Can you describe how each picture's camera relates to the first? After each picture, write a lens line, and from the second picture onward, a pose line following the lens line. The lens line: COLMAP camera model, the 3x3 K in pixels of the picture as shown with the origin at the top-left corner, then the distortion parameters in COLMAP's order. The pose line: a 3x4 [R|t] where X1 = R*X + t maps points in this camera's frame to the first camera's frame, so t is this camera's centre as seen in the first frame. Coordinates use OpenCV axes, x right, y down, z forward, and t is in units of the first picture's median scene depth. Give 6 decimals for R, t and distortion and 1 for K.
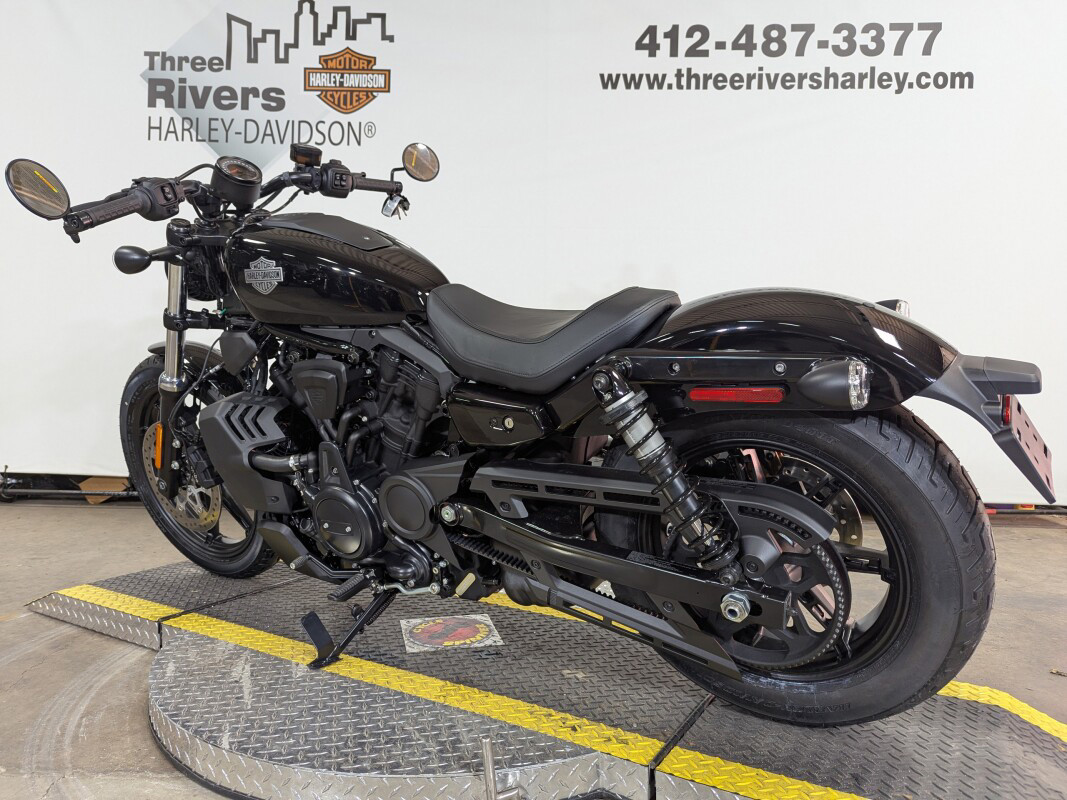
lens RADIAL K [[821.7, 0, 538.2], [0, 821.7, 401.7], [0, 0, 1]] dist [0.054078, -0.070118]
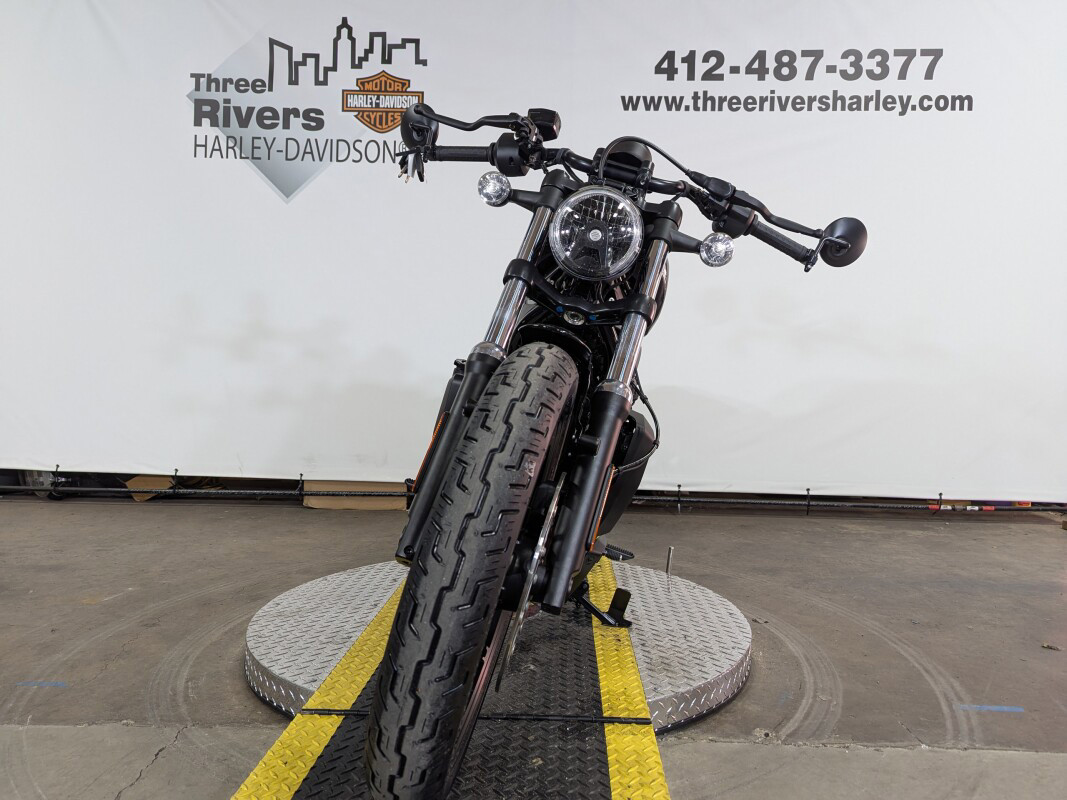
lens RADIAL K [[821.7, 0, 542.2], [0, 821.7, 401.6], [0, 0, 1]] dist [0.054078, -0.070118]
pose [[0.999994, 0.000832, 0.003437, -0.030559], [-0.000812, 0.999984, -0.005561, 0.002062], [-0.003441, 0.005558, 0.999979, -0.059954]]
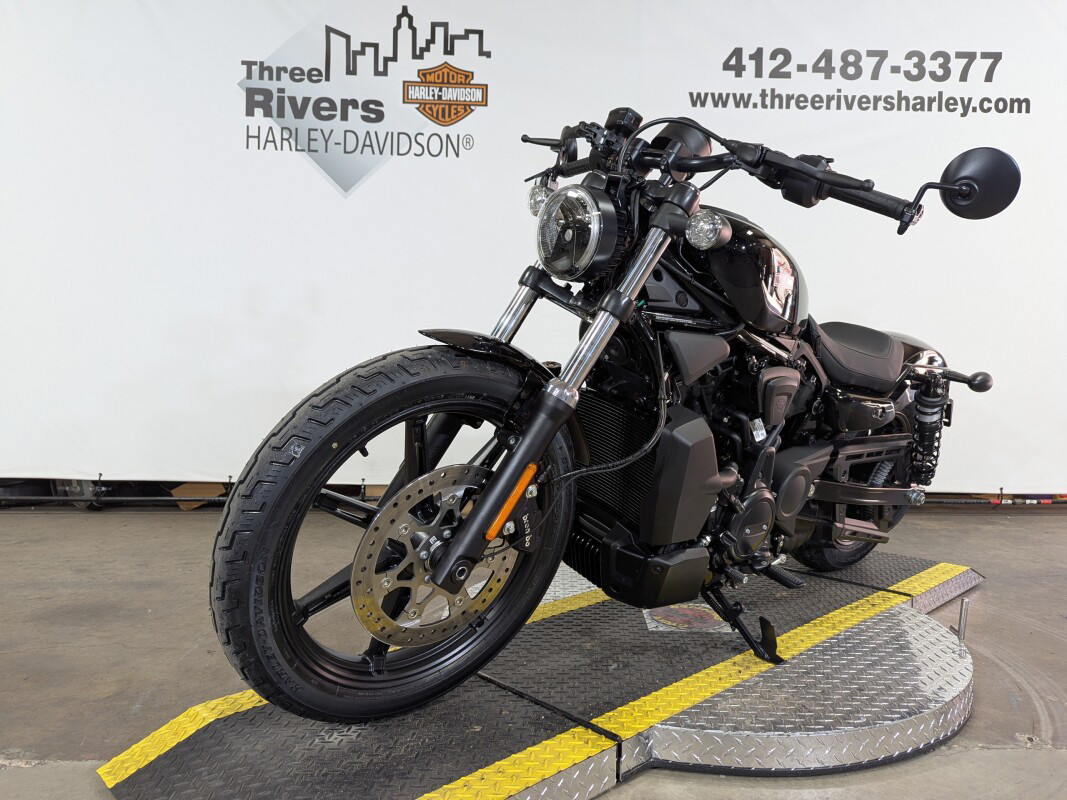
lens RADIAL K [[821.7, 0, 527.3], [0, 821.7, 400.9], [0, 0, 1]] dist [0.054078, -0.070118]
pose [[0.996911, -0.008341, 0.078097, -0.217978], [0.008605, 0.999958, -0.003045, -0.002528], [-0.078068, 0.003708, 0.996941, -0.031923]]
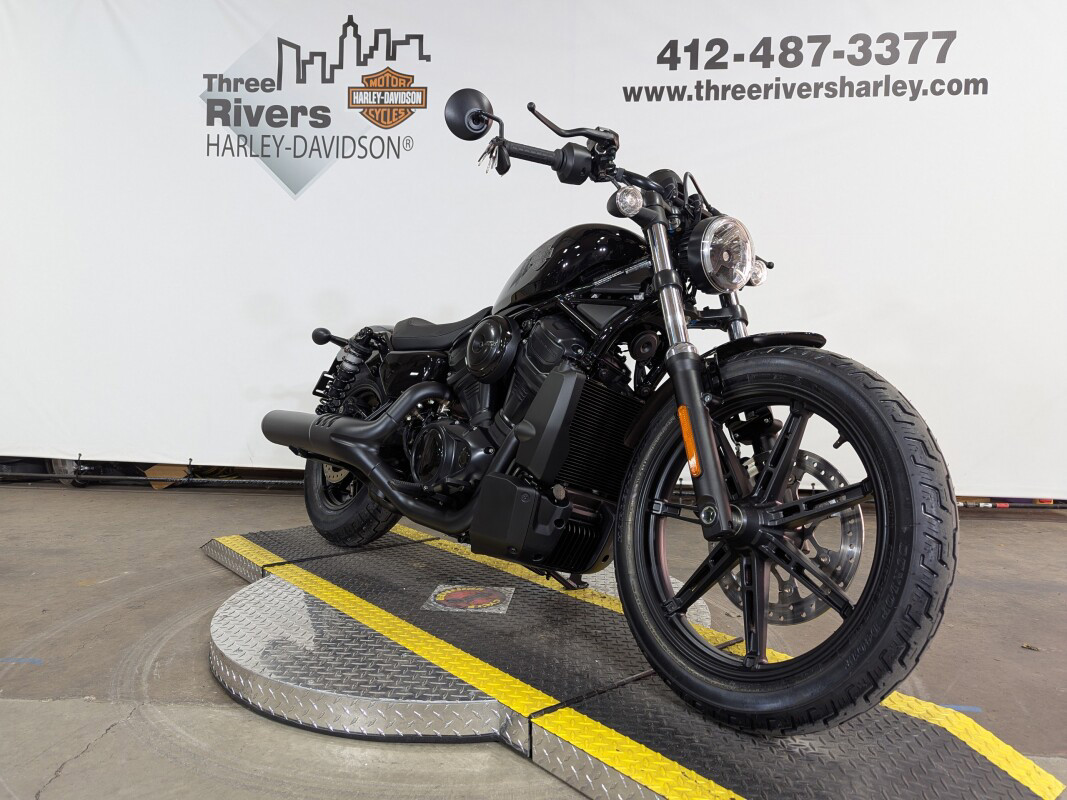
lens RADIAL K [[821.7, 0, 530.1], [0, 821.7, 400.3], [0, 0, 1]] dist [0.054078, -0.070118]
pose [[0.998042, 0.003500, -0.062443, 0.023515], [-0.003423, 0.999993, 0.001331, 0.002887], [0.062447, -0.001114, 0.998048, -0.062663]]
